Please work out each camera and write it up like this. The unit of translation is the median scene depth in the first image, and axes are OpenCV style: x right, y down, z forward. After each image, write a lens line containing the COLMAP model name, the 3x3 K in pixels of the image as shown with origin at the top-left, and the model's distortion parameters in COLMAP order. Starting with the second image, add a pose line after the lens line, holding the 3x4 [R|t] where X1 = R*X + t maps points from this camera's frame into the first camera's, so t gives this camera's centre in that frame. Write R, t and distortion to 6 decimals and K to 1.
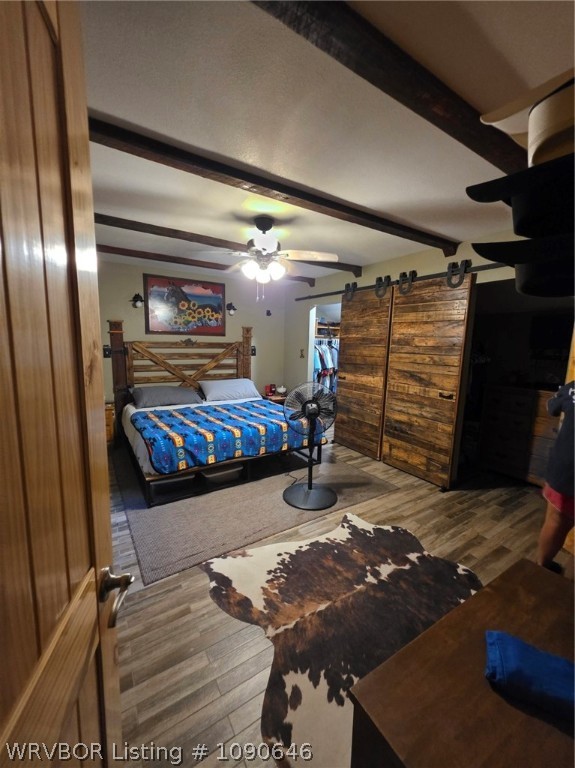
lens RADIAL K [[307.9, 0, 286.7], [0, 307.9, 383.7], [0, 0, 1]] dist [-0.000587, 0.000701]
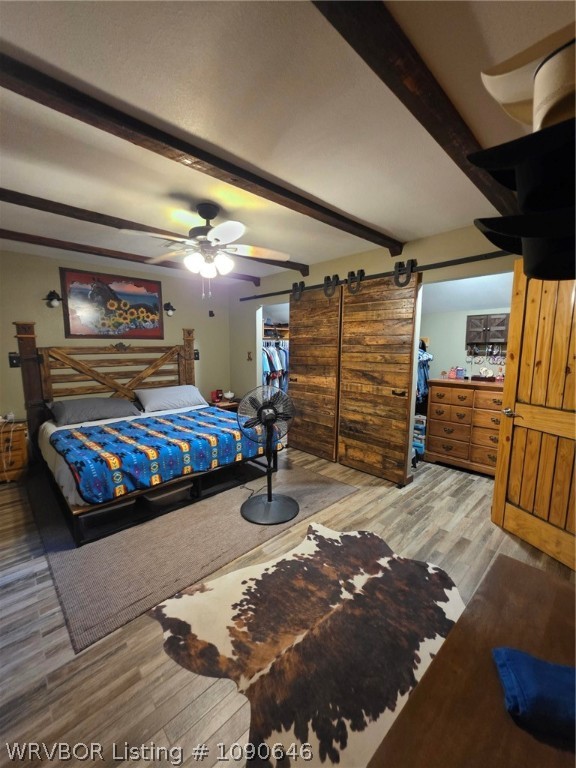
lens RADIAL K [[307.9, 0, 287.2], [0, 307.9, 383.7], [0, 0, 1]] dist [-0.000587, 0.000701]
pose [[0.981392, -0.044303, 0.186833, -0.031162], [0.046168, 0.998918, -0.005638, -0.003148], [-0.186381, 0.014159, 0.982376, 0.075129]]
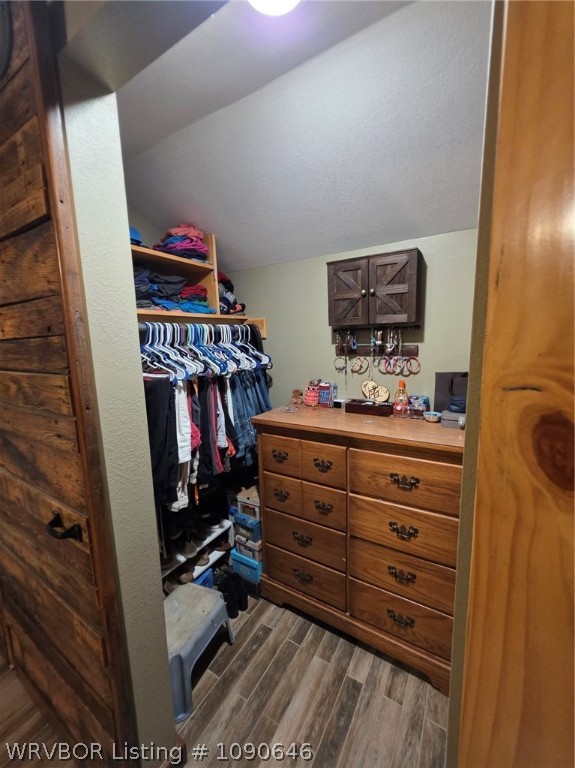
lens RADIAL K [[307.9, 0, 286.7], [0, 307.9, 383.7], [0, 0, 1]] dist [-0.000587, 0.000701]
pose [[0.896406, -0.111131, 0.429077, 0.543593], [0.109344, 0.993584, 0.028902, -0.060571], [-0.429536, 0.021009, 0.902806, 0.643899]]
